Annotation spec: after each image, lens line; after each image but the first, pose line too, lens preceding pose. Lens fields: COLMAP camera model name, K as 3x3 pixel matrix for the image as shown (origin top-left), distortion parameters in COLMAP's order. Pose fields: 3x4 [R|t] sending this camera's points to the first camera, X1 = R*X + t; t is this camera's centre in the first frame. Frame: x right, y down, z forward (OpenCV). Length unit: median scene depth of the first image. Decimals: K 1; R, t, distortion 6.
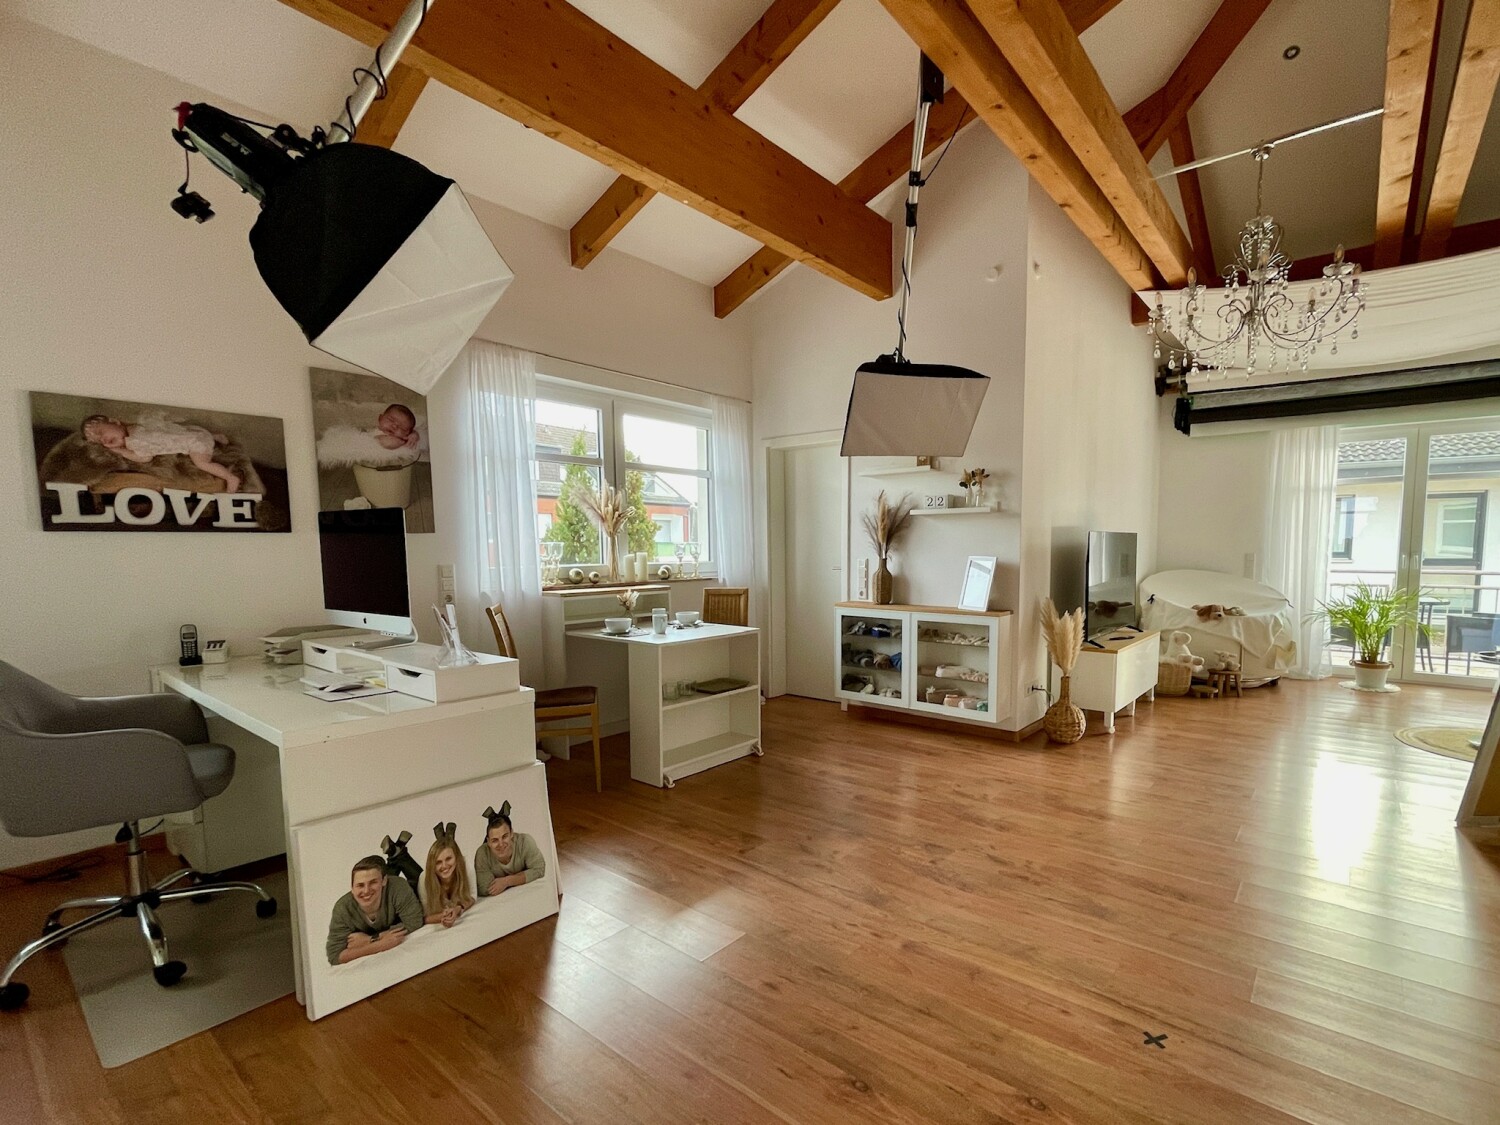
lens RADIAL K [[715.1, 0, 754.9], [0, 715.1, 611.9], [0, 0, 1]] dist [0.001620, 0.000556]
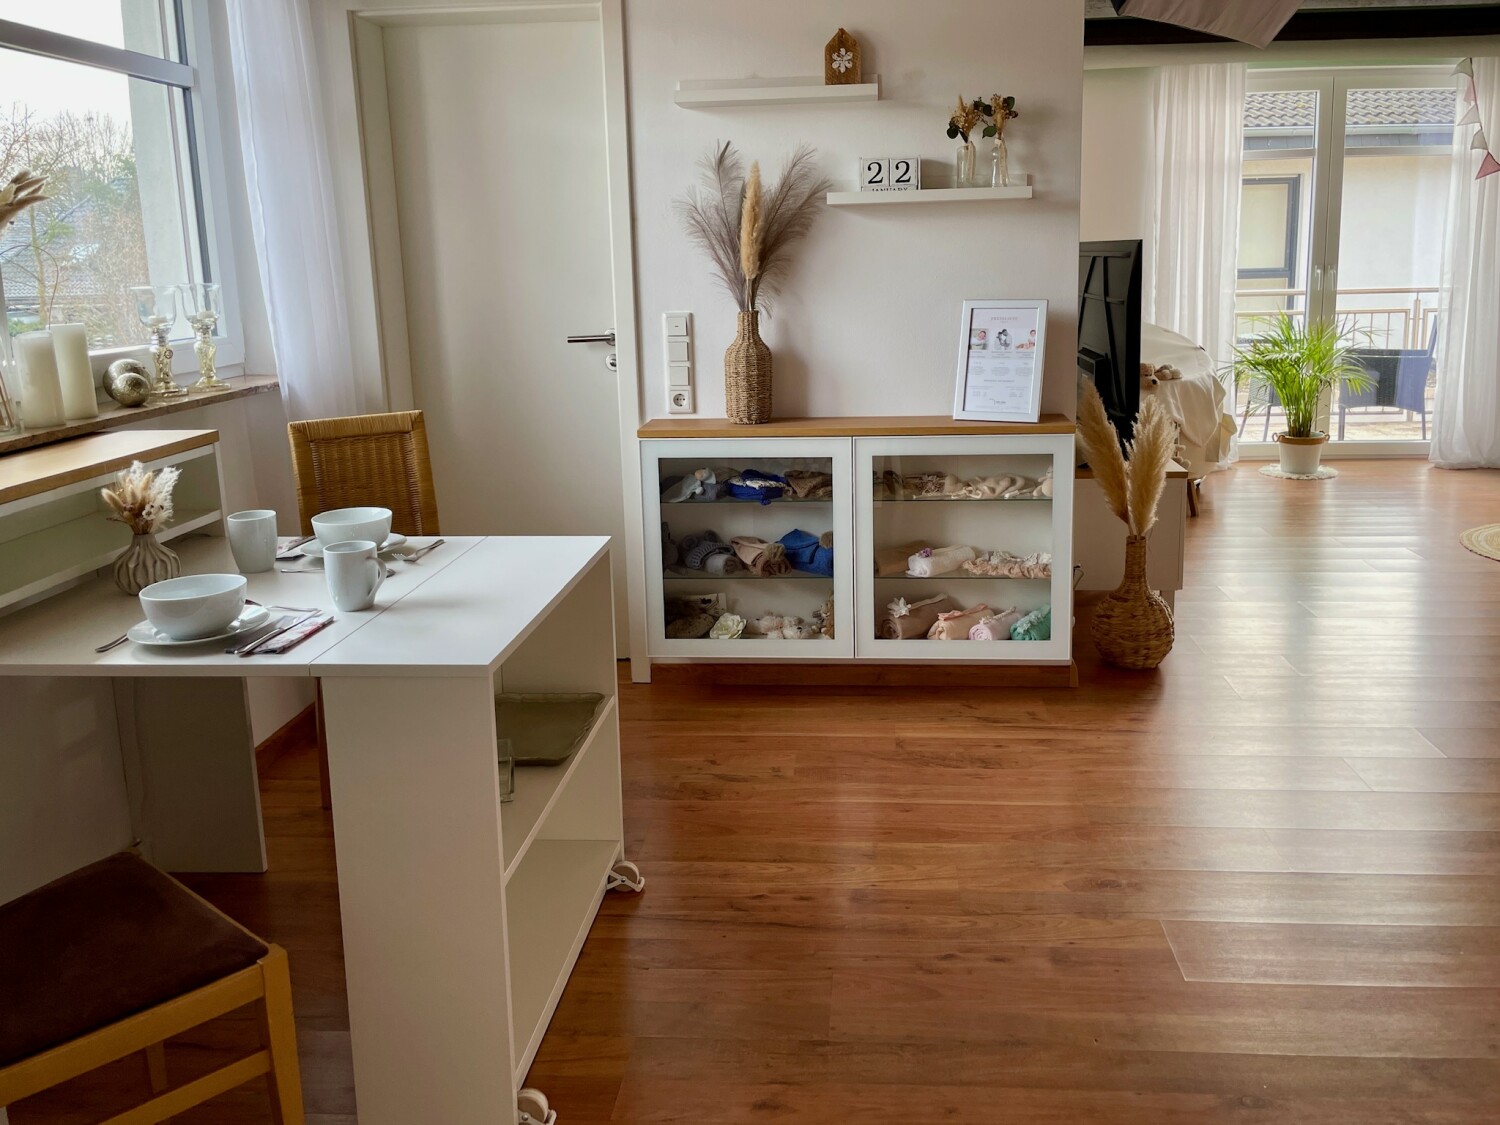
lens RADIAL K [[1263.8, 0, 833.9], [0, 1263.8, 488.2], [0, 0, 1]] dist [0.028574, -0.005691]
pose [[0.788861, -0.126552, 0.601401, -0.236110], [0.077095, 0.991216, 0.107454, -0.049043], [-0.609717, -0.038401, 0.791688, 0.394508]]
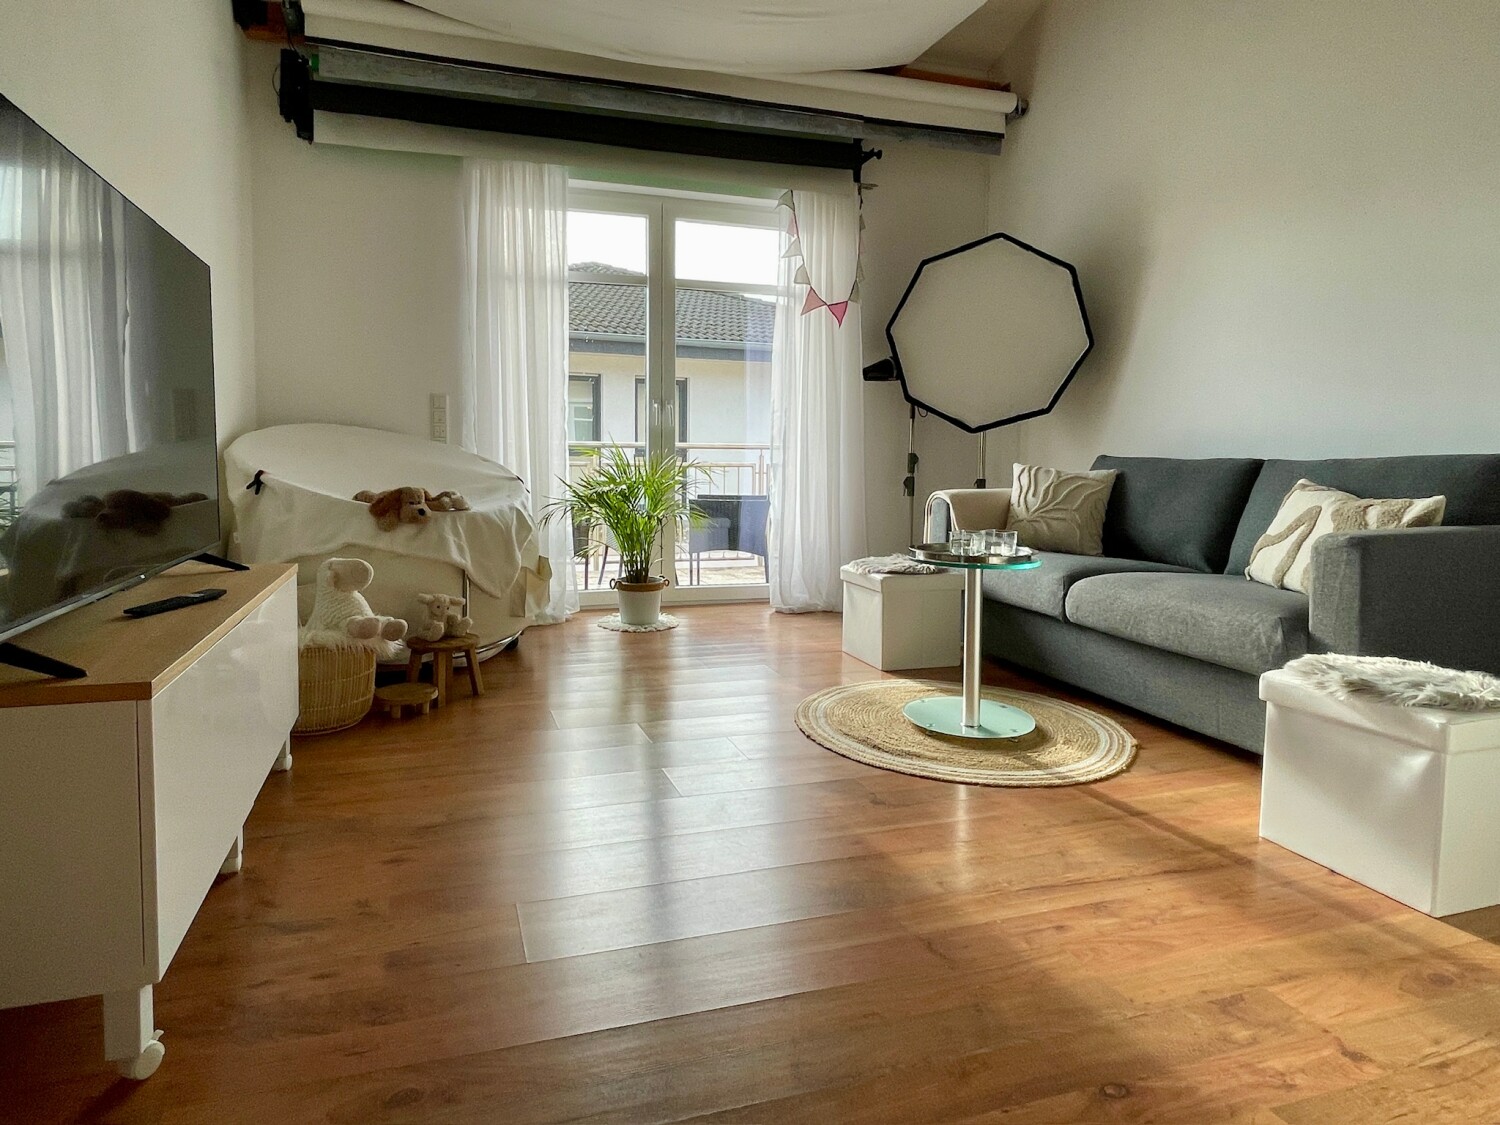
lens RADIAL K [[852.5, 0, 746.4], [0, 852.5, 499.9], [0, 0, 1]] dist [0.002197, 0.000110]
pose [[0.496890, -0.030786, 0.867267, 0.357177], [0.060732, 0.998154, 0.000637, 0.010611], [-0.865686, 0.052354, 0.497843, 0.682676]]
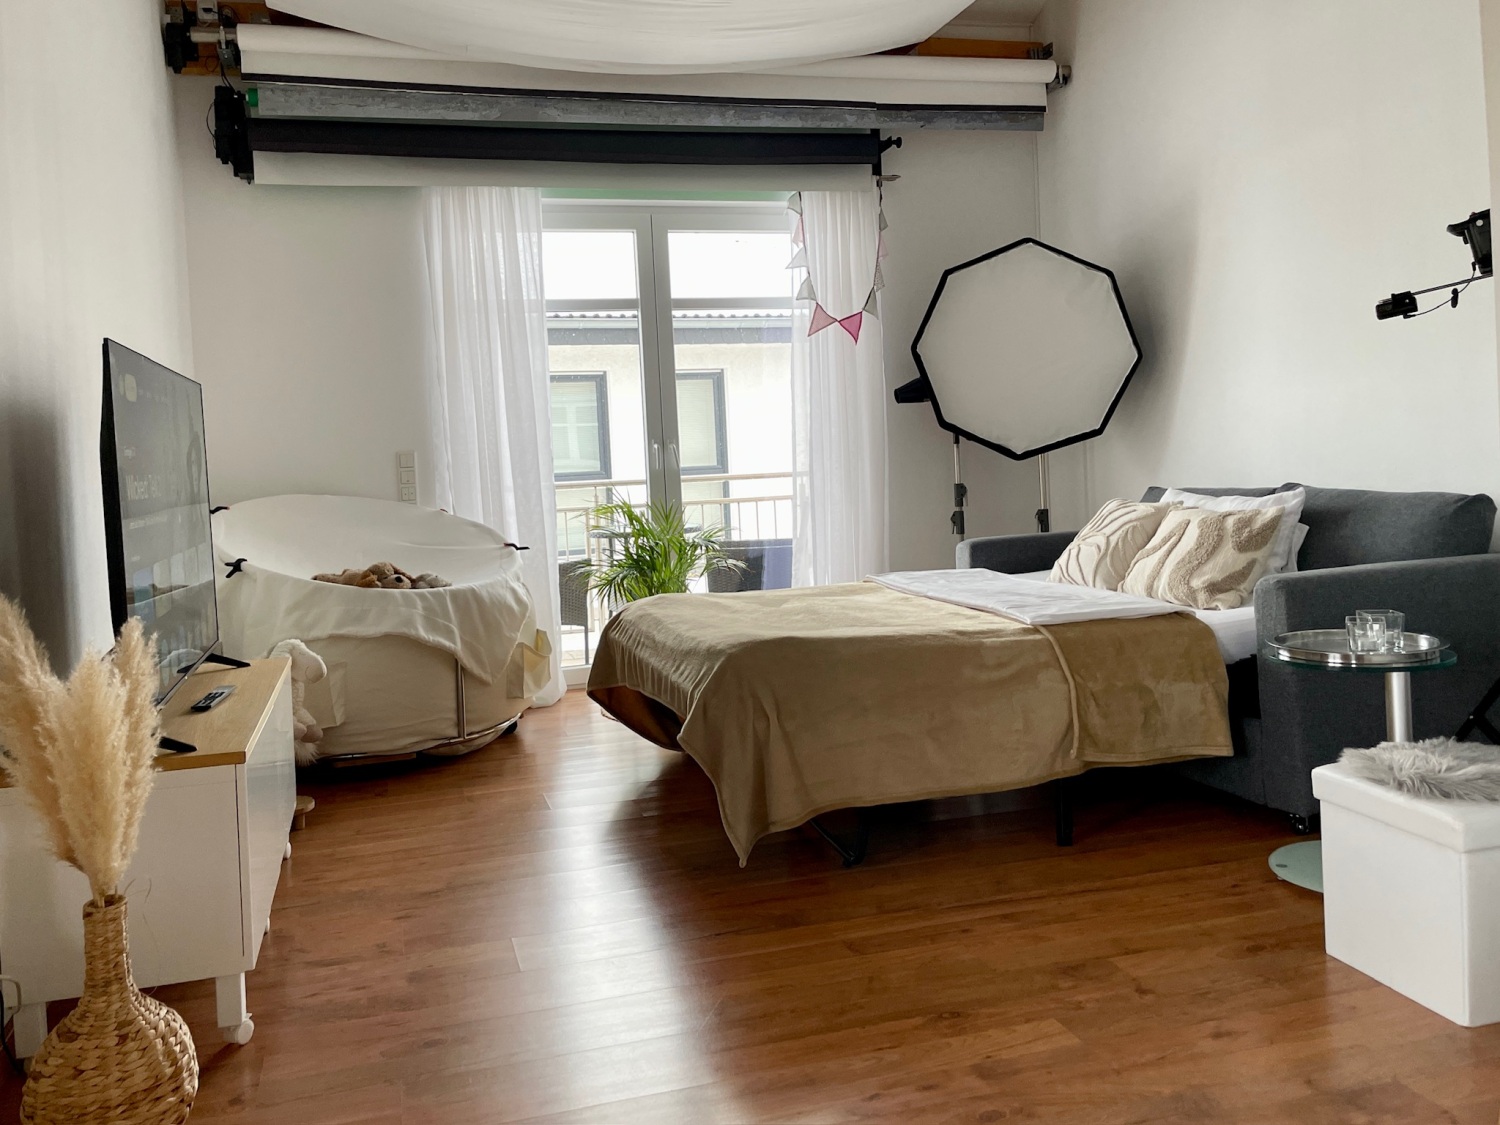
lens RADIAL K [[1263.8, 0, 833.9], [0, 1263.8, 488.2], [0, 0, 1]] dist [0.028574, -0.005691]
pose [[0.494652, -0.036613, 0.868320, 0.163316], [0.115267, 0.993050, -0.023792, -0.010968], [-0.861413, 0.111858, 0.495434, 0.493546]]
